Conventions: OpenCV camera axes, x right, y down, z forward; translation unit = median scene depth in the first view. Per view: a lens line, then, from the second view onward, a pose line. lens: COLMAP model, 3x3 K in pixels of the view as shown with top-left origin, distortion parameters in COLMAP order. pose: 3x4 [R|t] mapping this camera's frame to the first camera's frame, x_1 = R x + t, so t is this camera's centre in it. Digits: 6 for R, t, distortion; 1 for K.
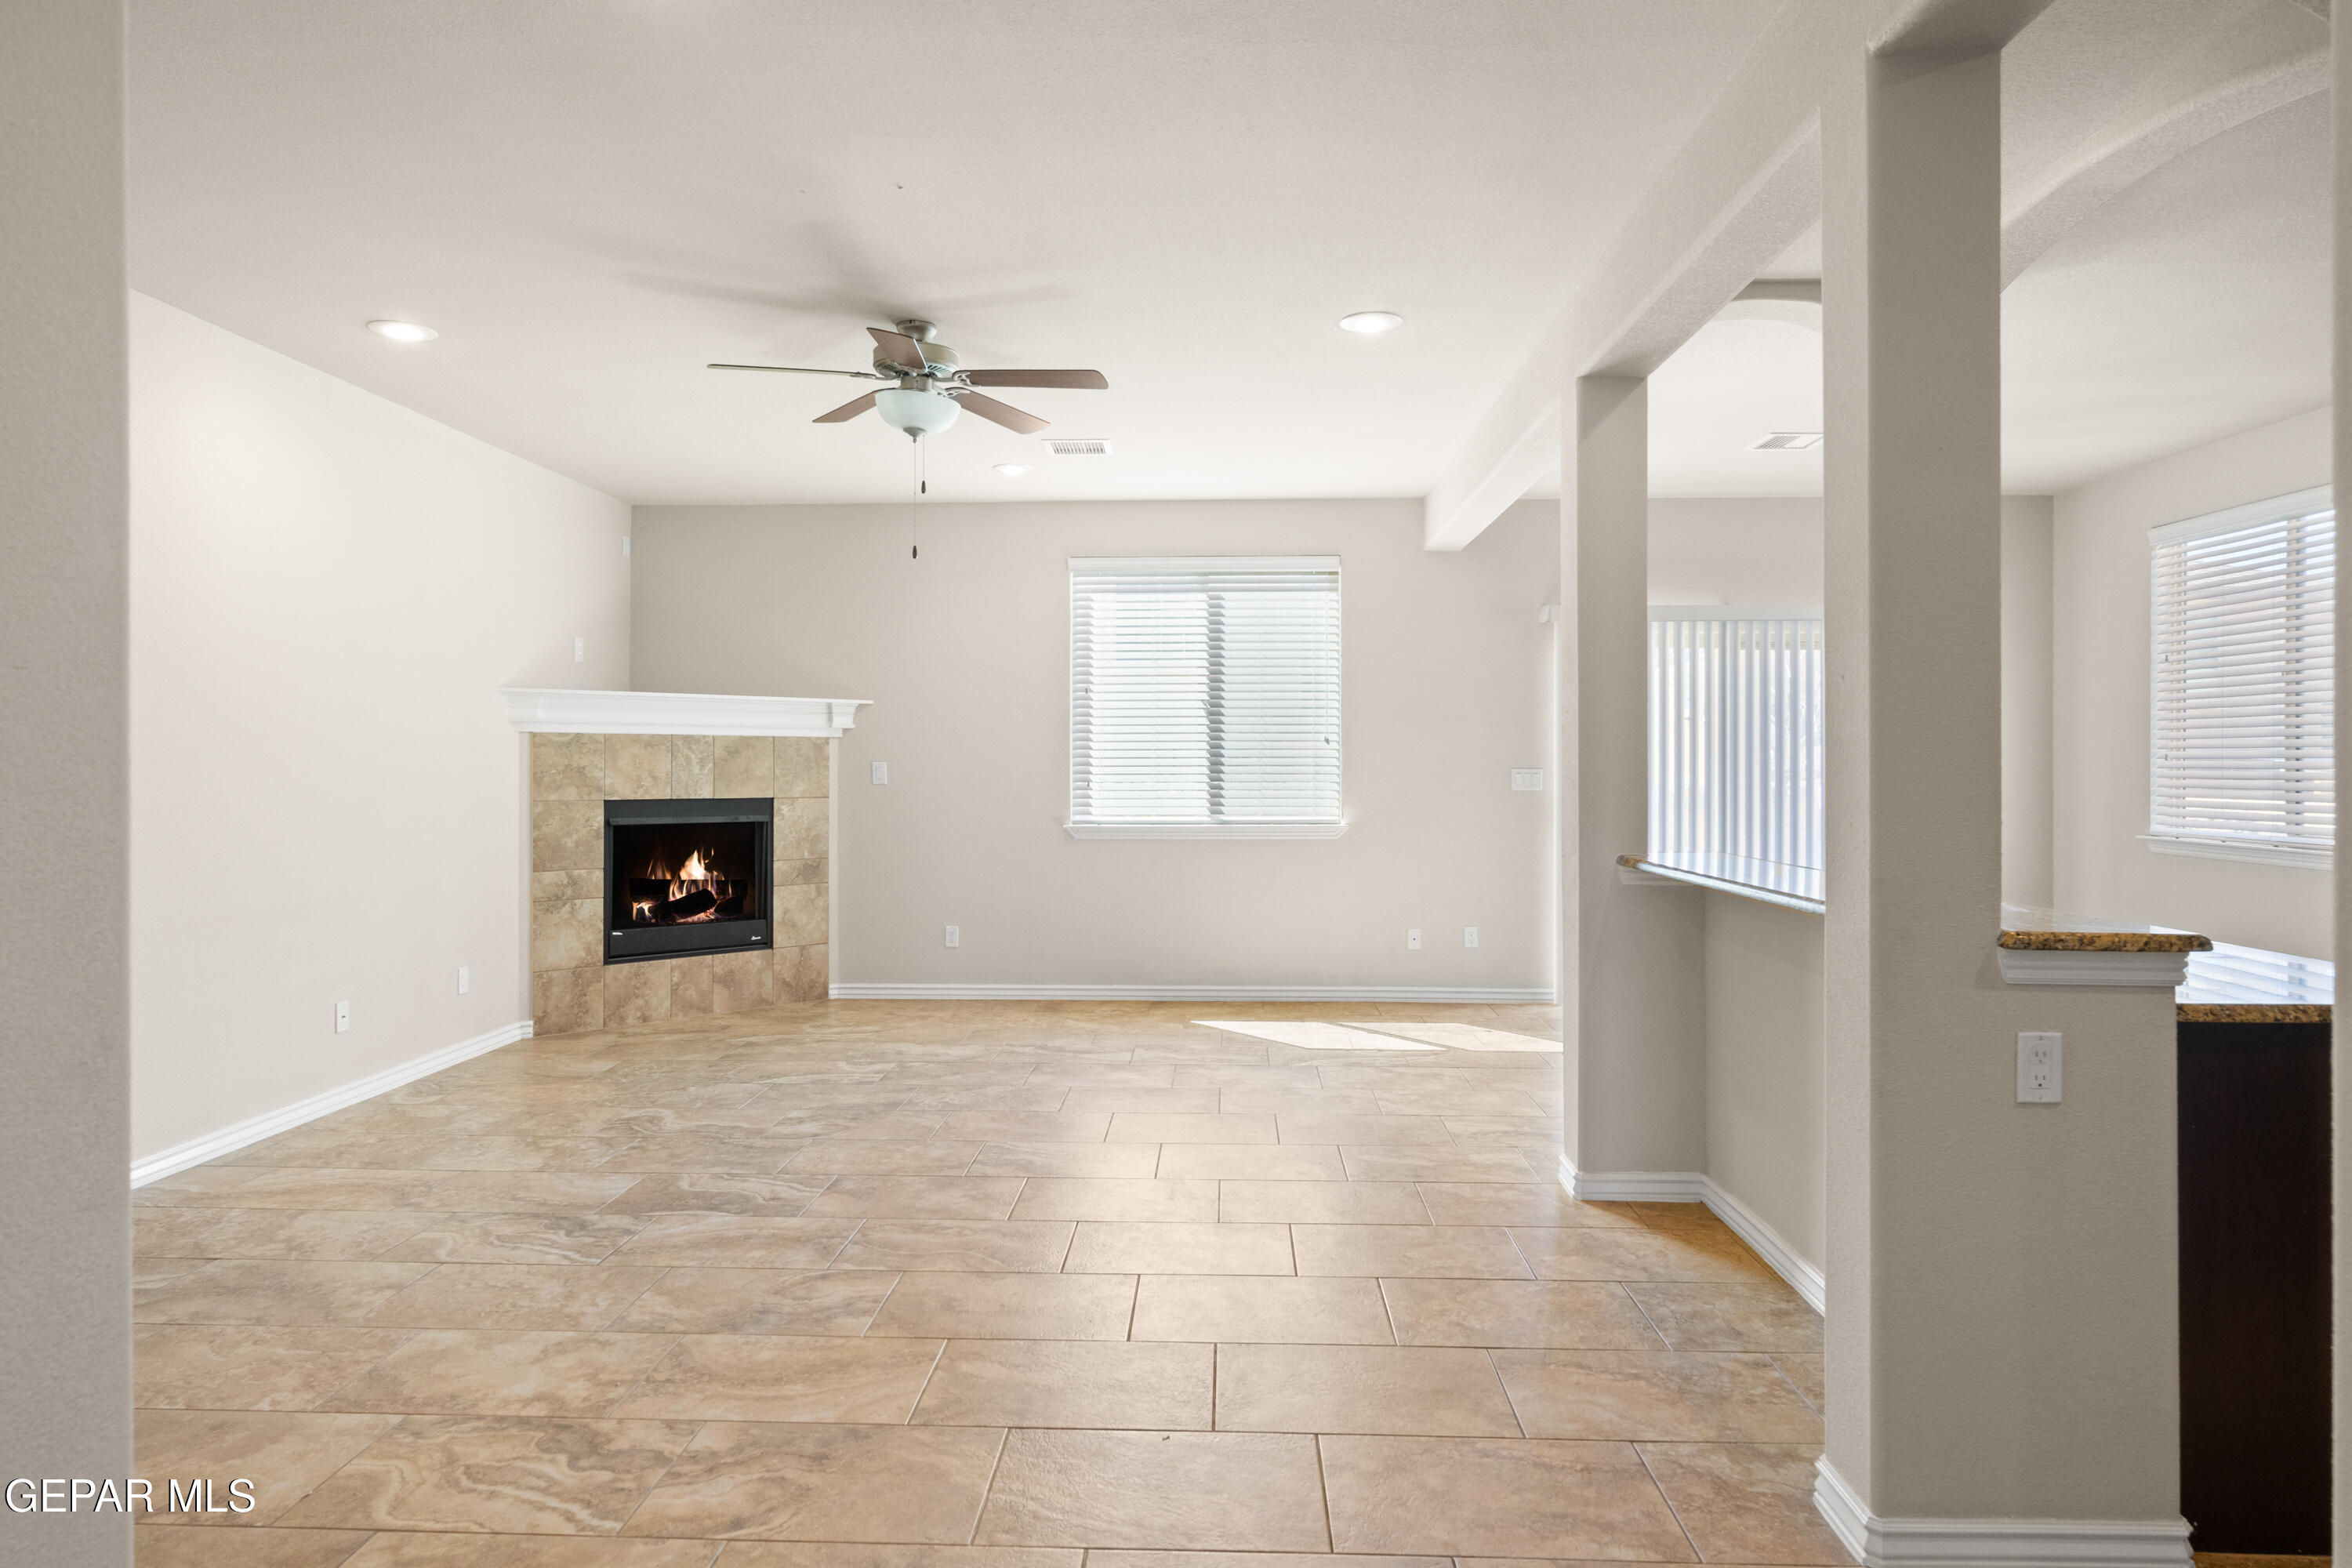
lens RADIAL K [[1367.0, 0, 1167.4], [0, 1367.0, 771.3], [0, 0, 1]] dist [0.006175, 0.000496]
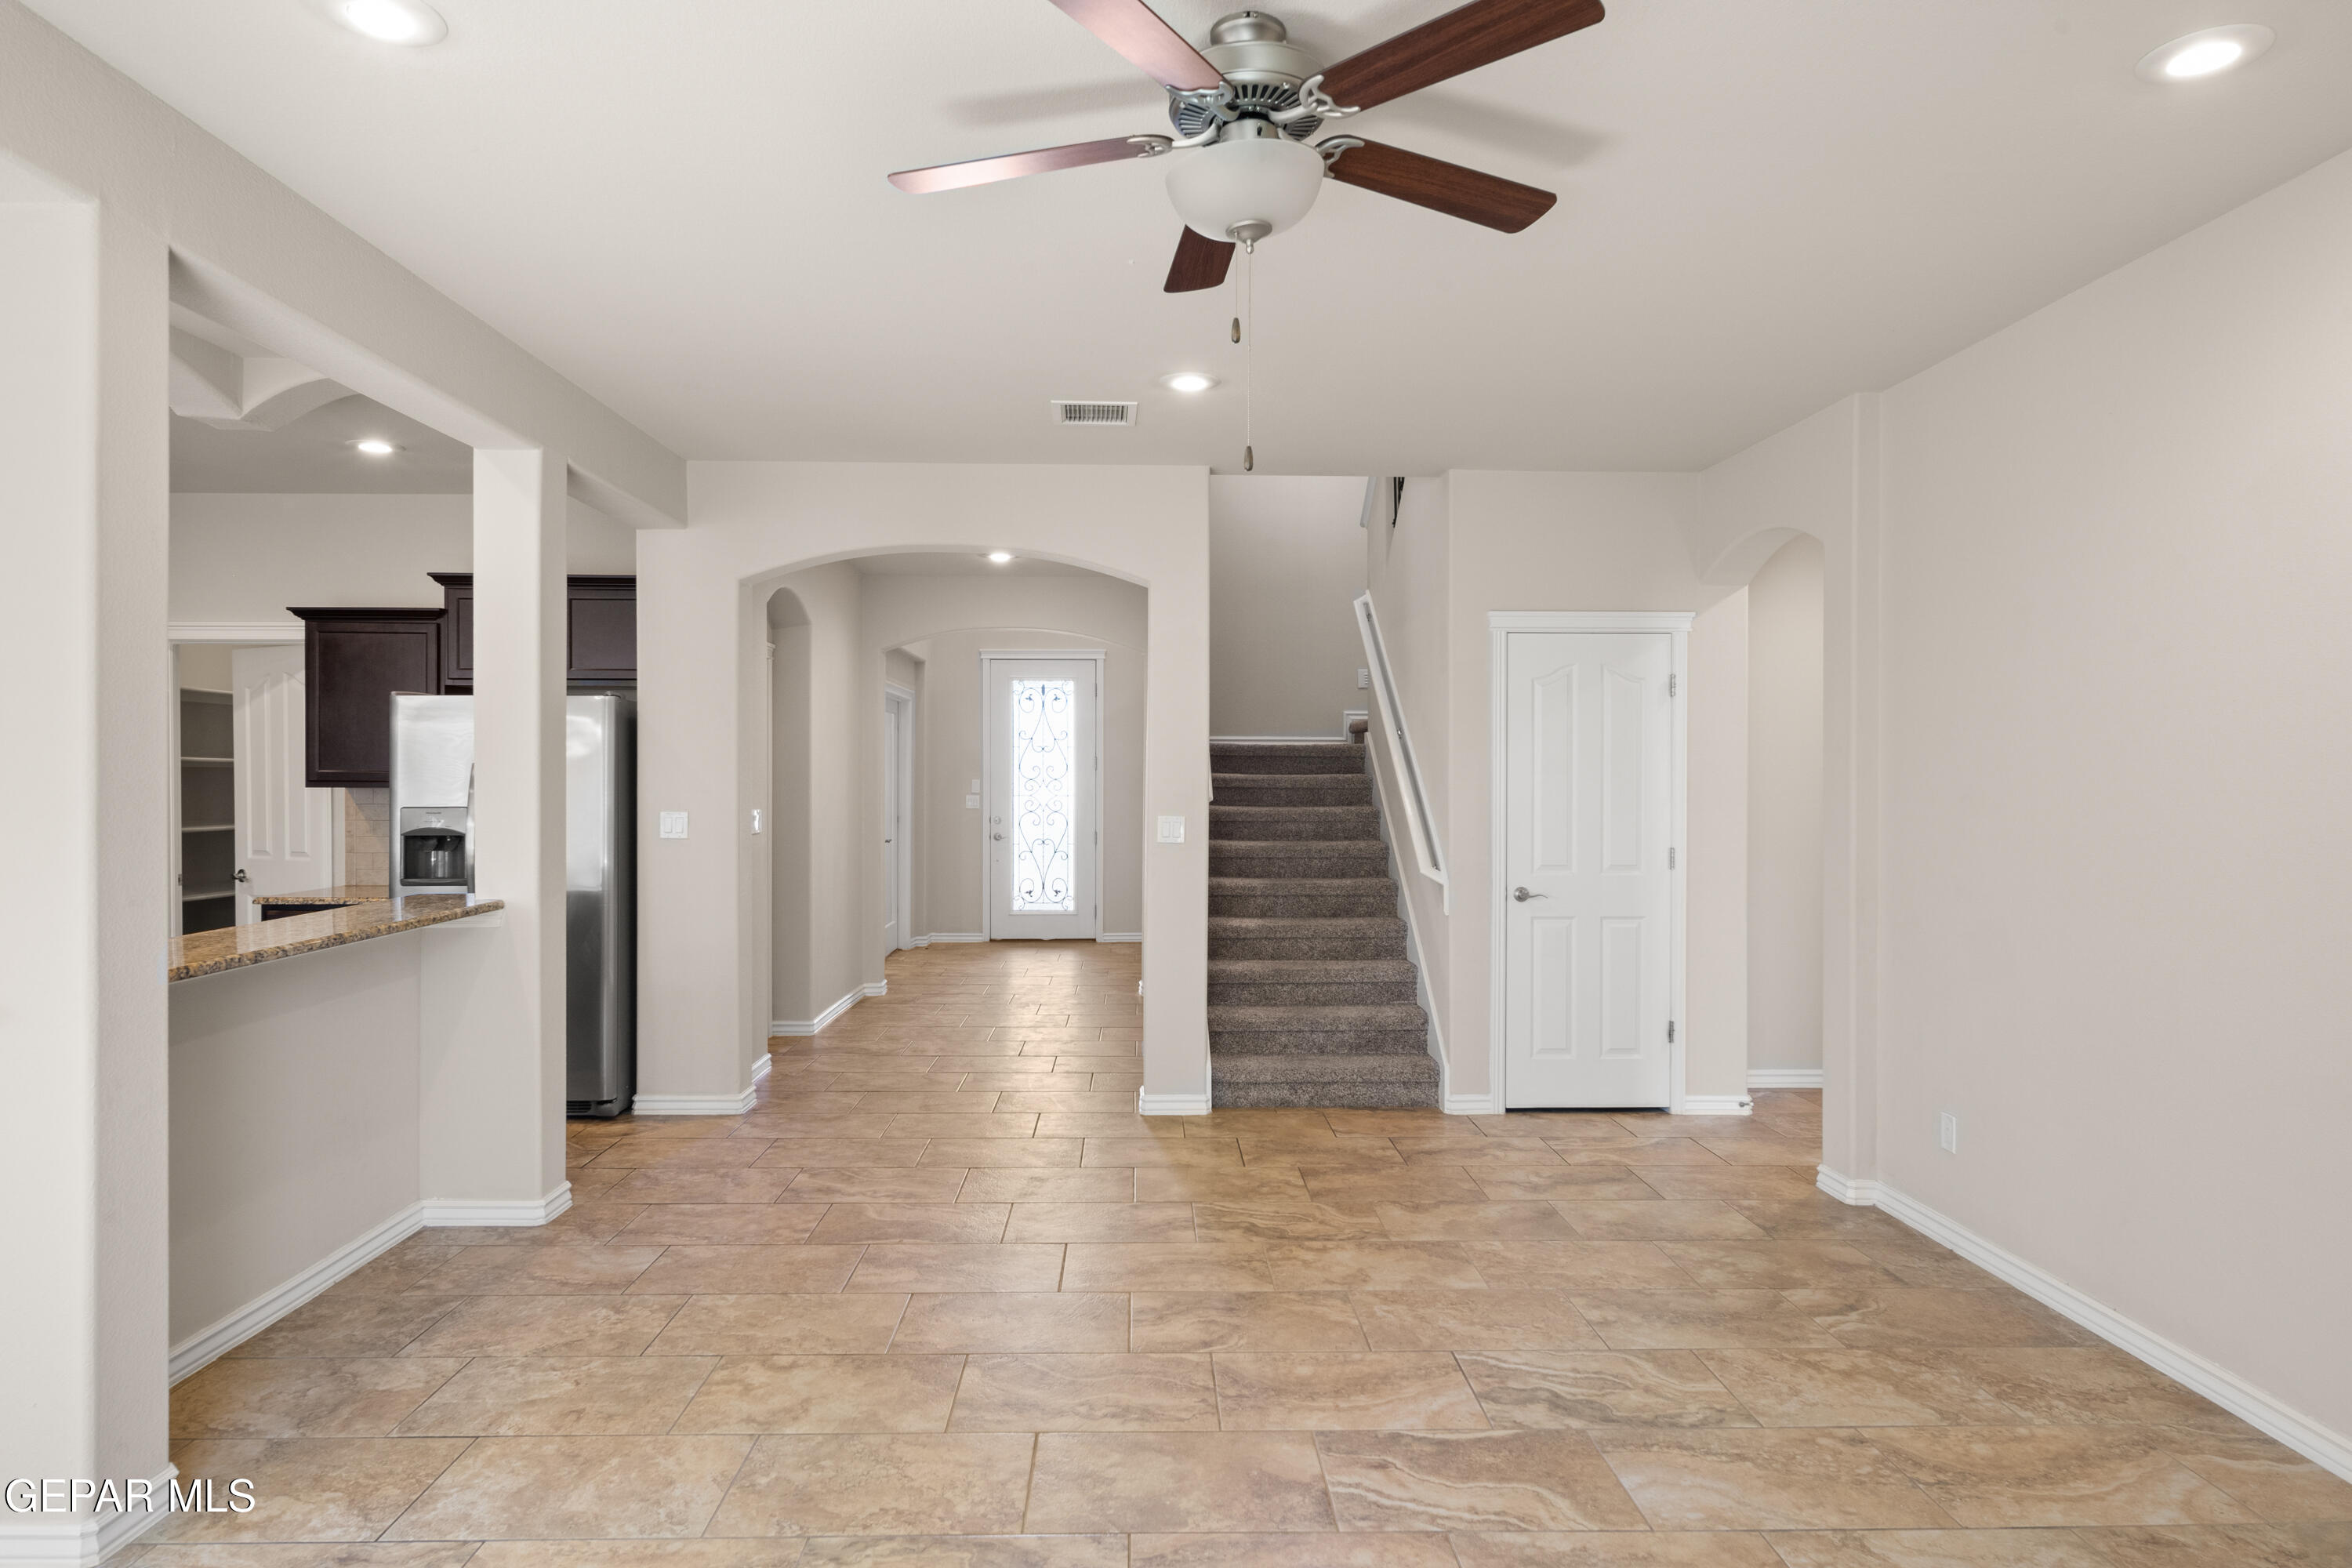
lens RADIAL K [[1367.0, 0, 1167.4], [0, 1367.0, 771.3], [0, 0, 1]] dist [0.006175, 0.000496]
pose [[-0.997748, -0.005573, -0.066837, -0.081040], [-0.005819, 0.999977, 0.003489, -0.027300], [0.066816, 0.003870, -0.997758, 1.051924]]
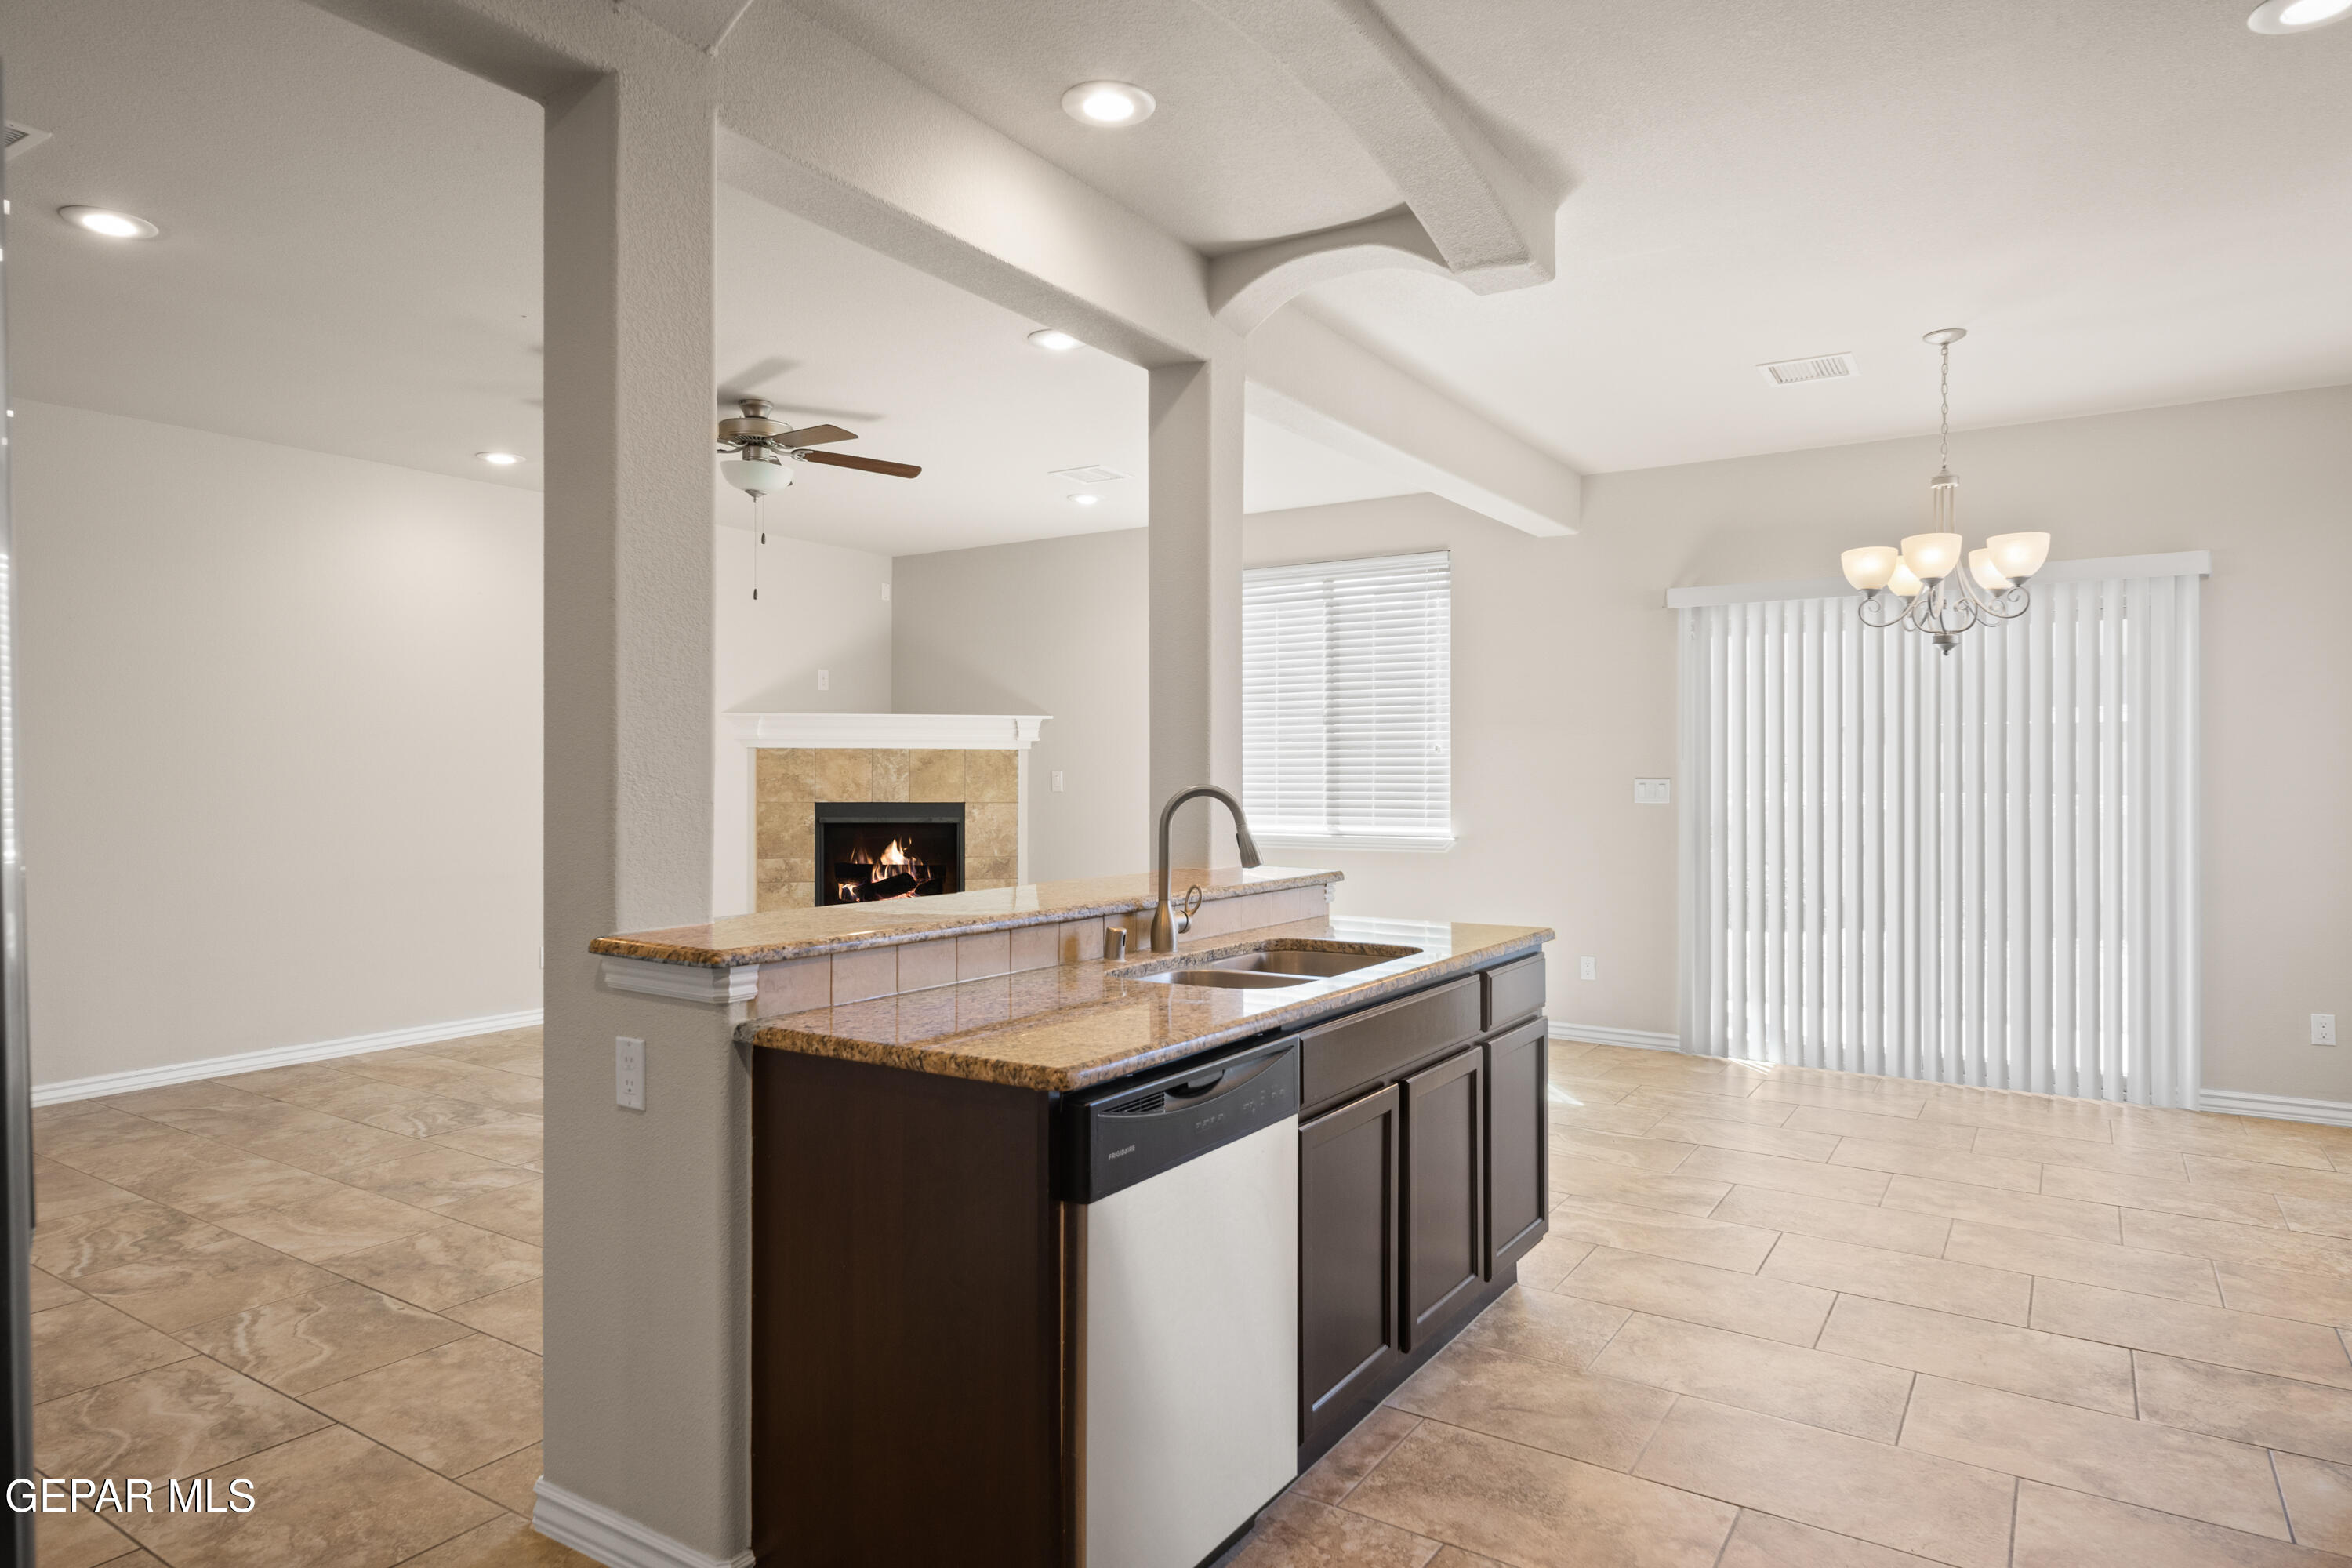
lens RADIAL K [[1367.0, 0, 1167.4], [0, 1367.0, 771.3], [0, 0, 1]] dist [0.006175, 0.000496]
pose [[0.856816, -0.000194, -0.515623, 0.504167], [-0.003334, 0.999977, -0.005917, -0.000731], [0.515612, 0.006789, 0.856795, 0.113424]]
